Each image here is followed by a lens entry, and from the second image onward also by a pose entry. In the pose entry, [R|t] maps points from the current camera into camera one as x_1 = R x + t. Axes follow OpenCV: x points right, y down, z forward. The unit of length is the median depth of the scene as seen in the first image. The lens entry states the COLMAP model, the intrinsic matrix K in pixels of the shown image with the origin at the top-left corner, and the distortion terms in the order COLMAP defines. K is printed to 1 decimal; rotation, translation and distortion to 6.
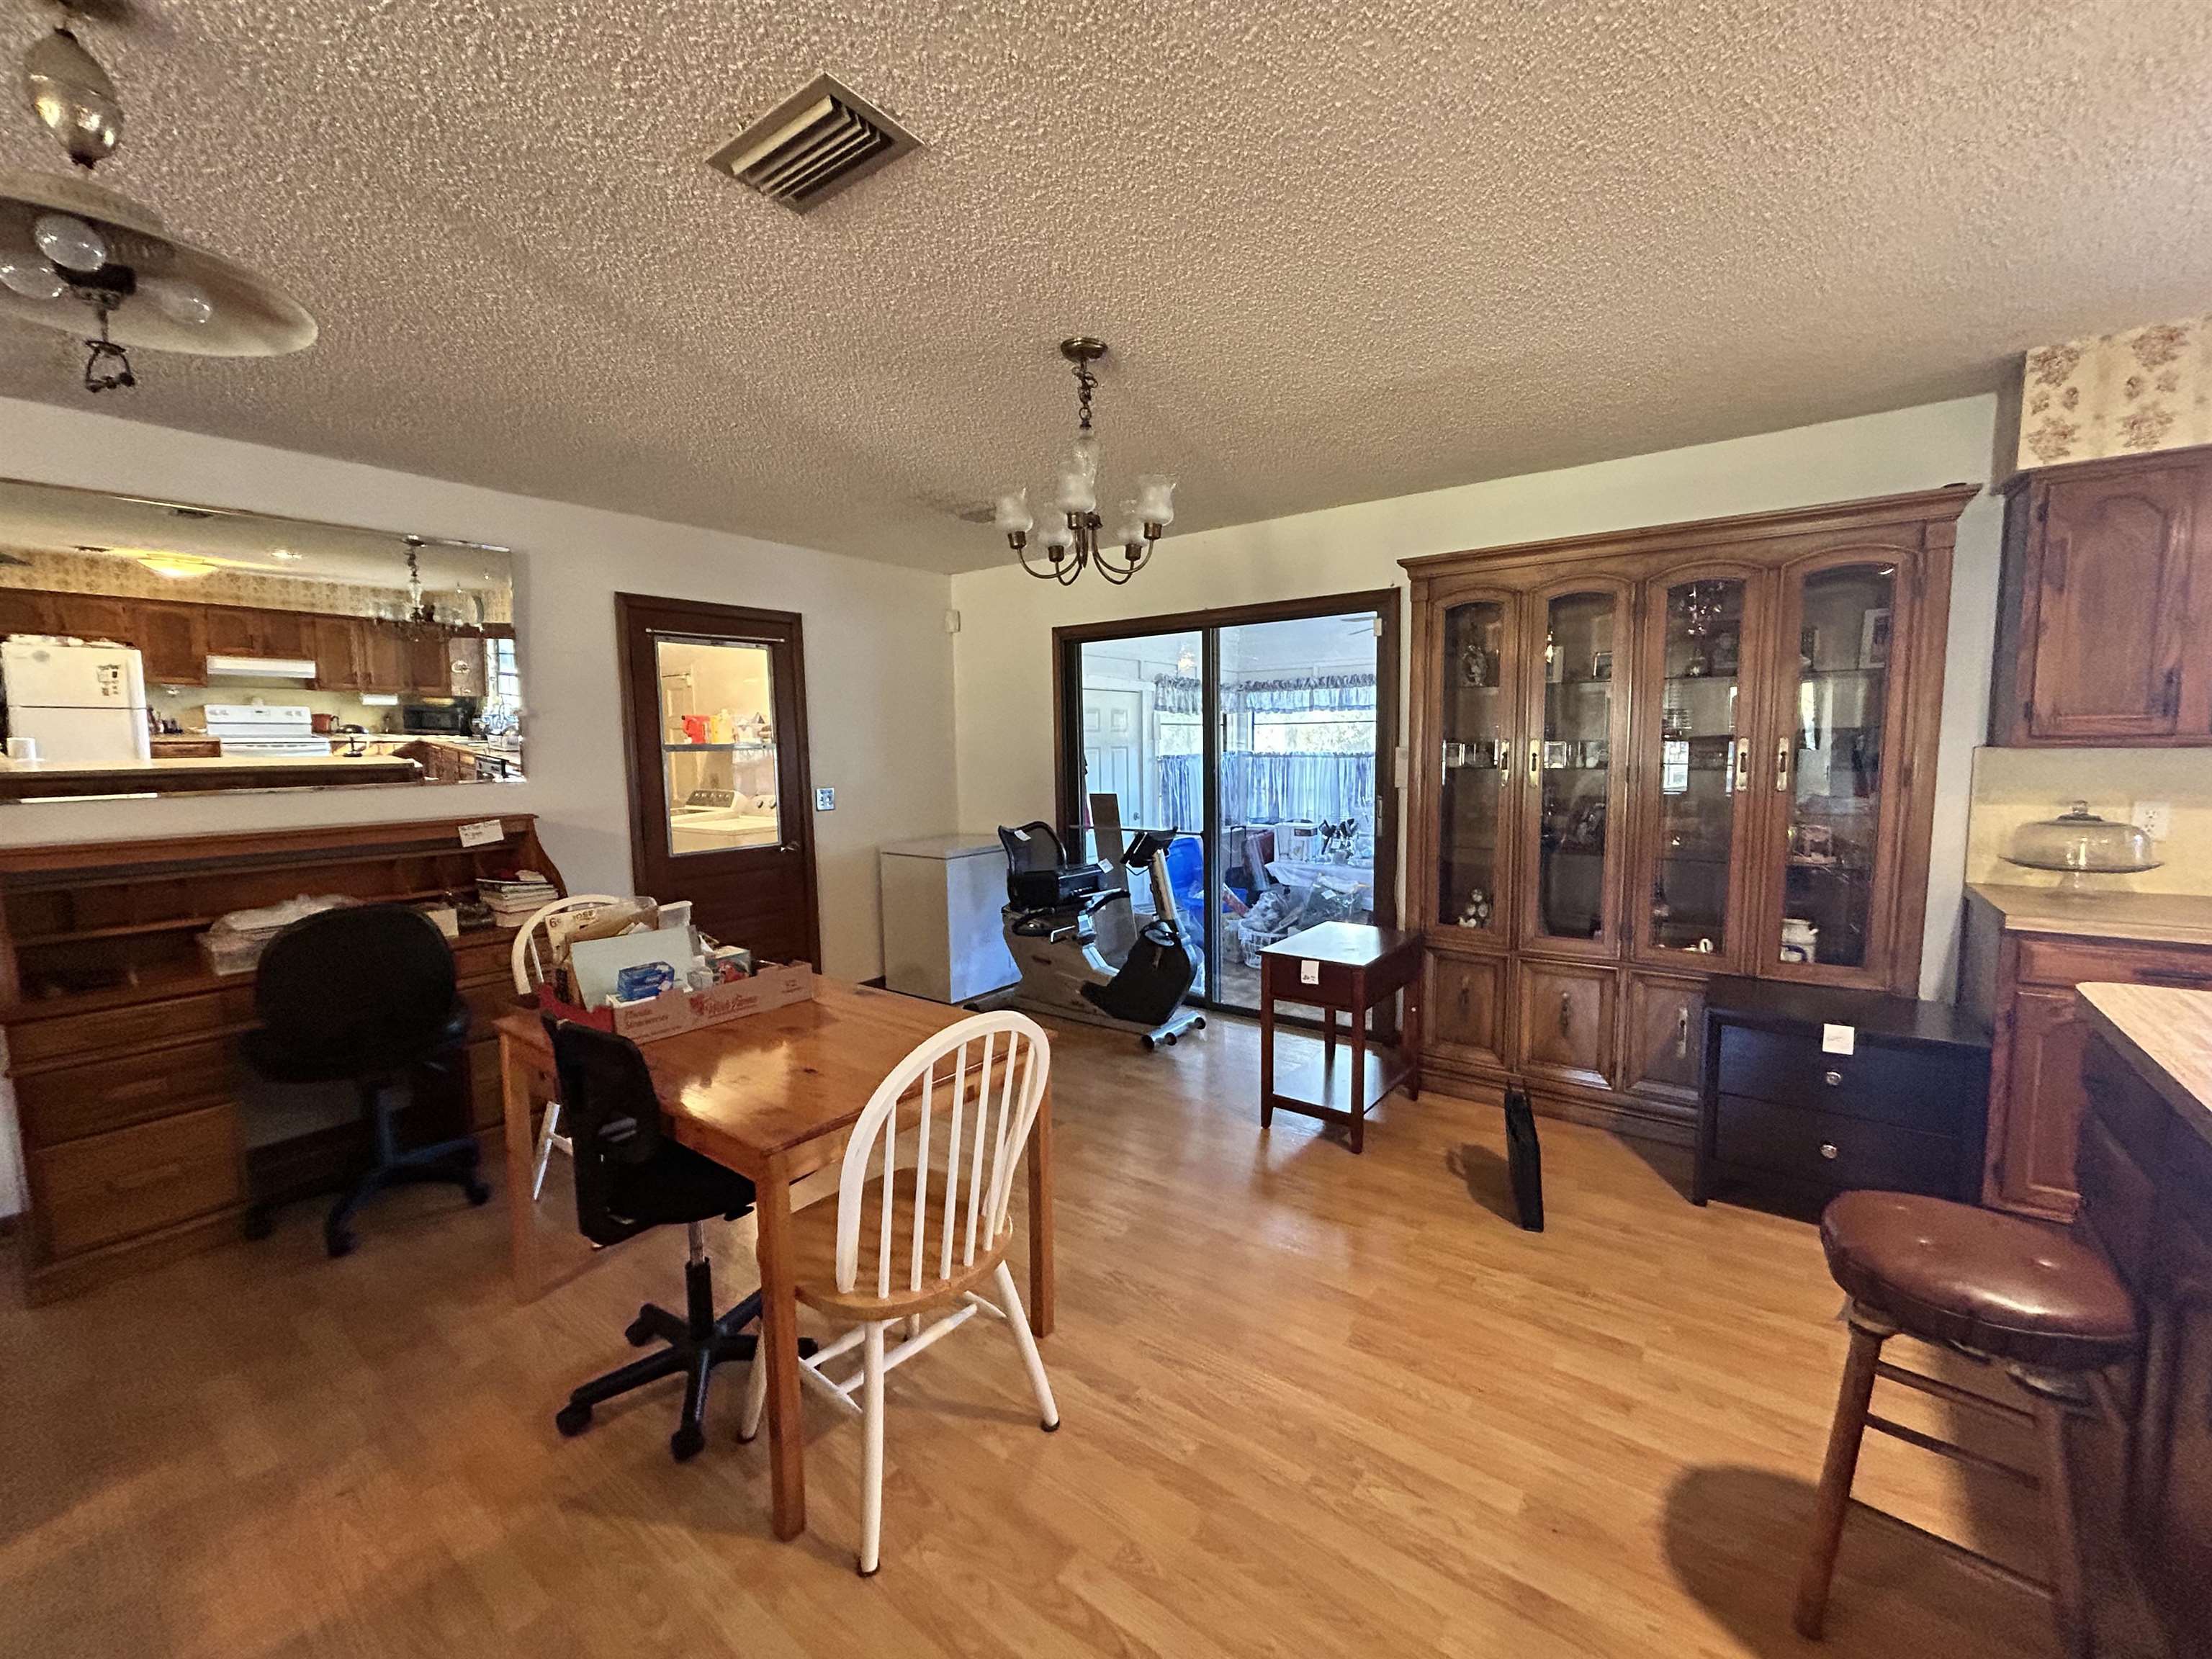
lens RADIAL K [[891.7, 0, 1111.6], [0, 891.7, 823.4], [0, 0, 1]] dist [0.000430, 0.000738]
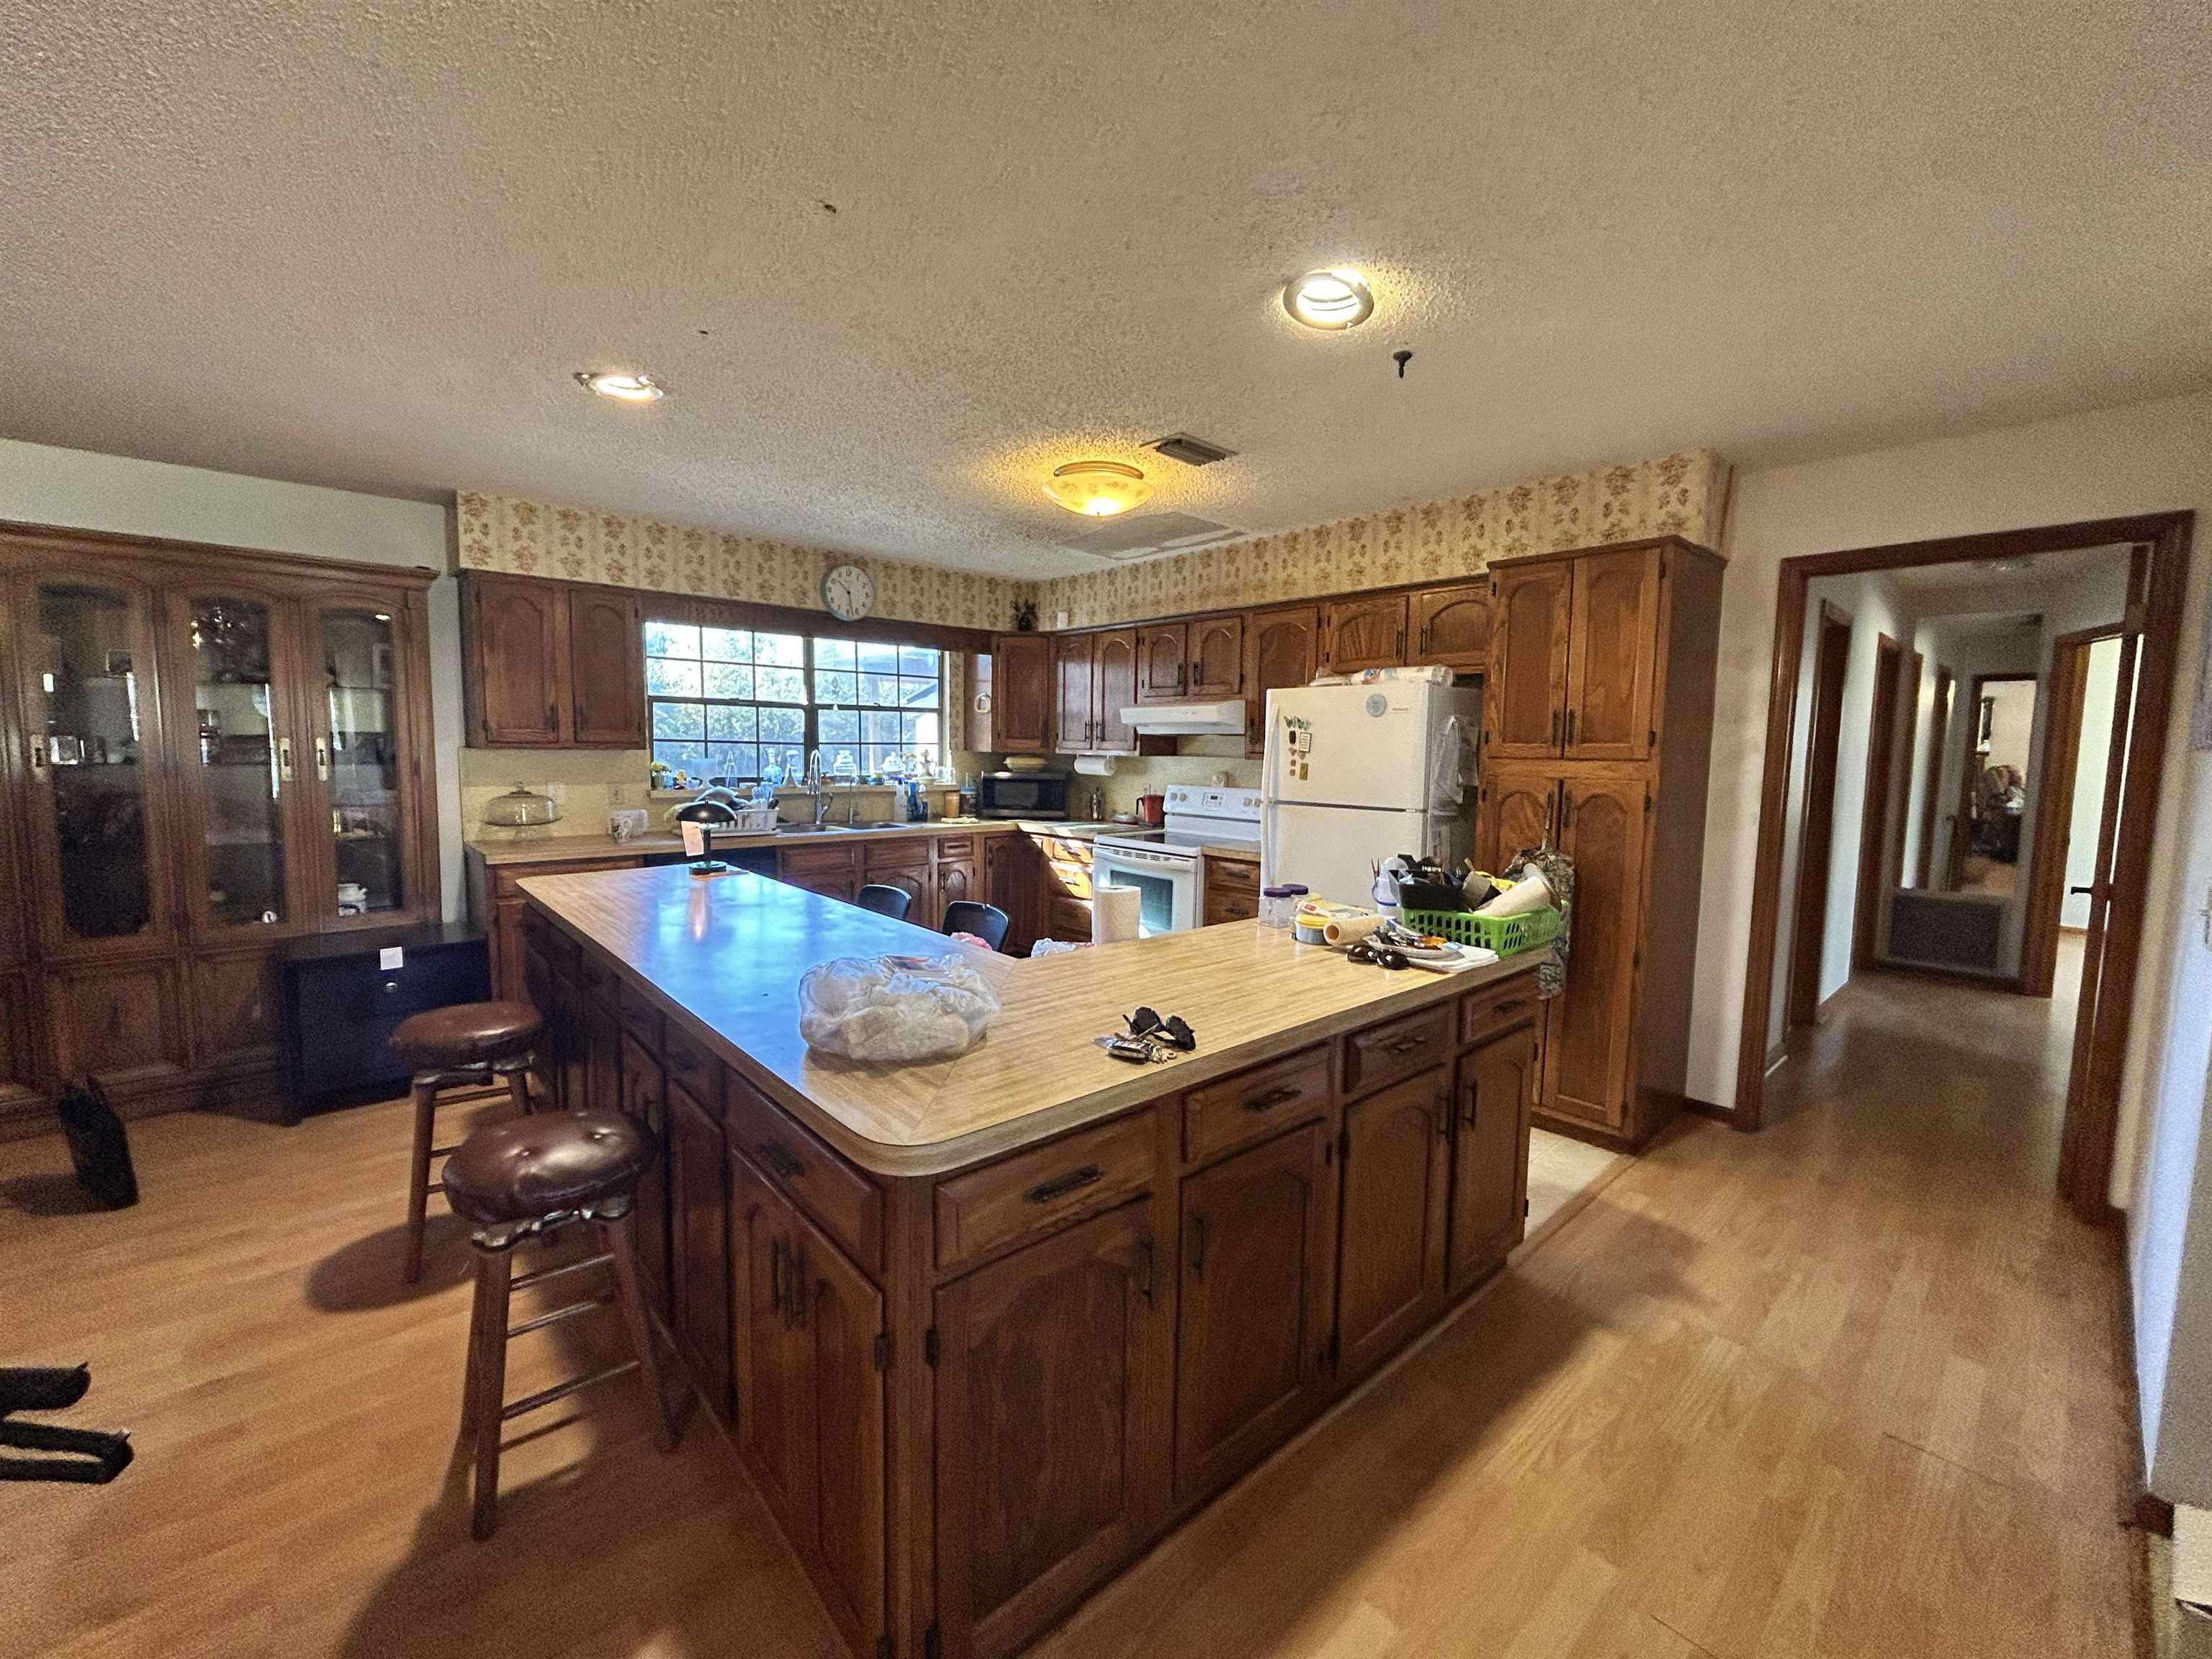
lens RADIAL K [[891.7, 0, 1109.6], [0, 891.7, 828.8], [0, 0, 1]] dist [0.000430, 0.000738]
pose [[0.191024, -0.072296, 0.978919, -0.277016], [0.072049, 0.995627, 0.059470, 0.036796], [-0.978938, 0.059170, 0.195398, -0.330856]]
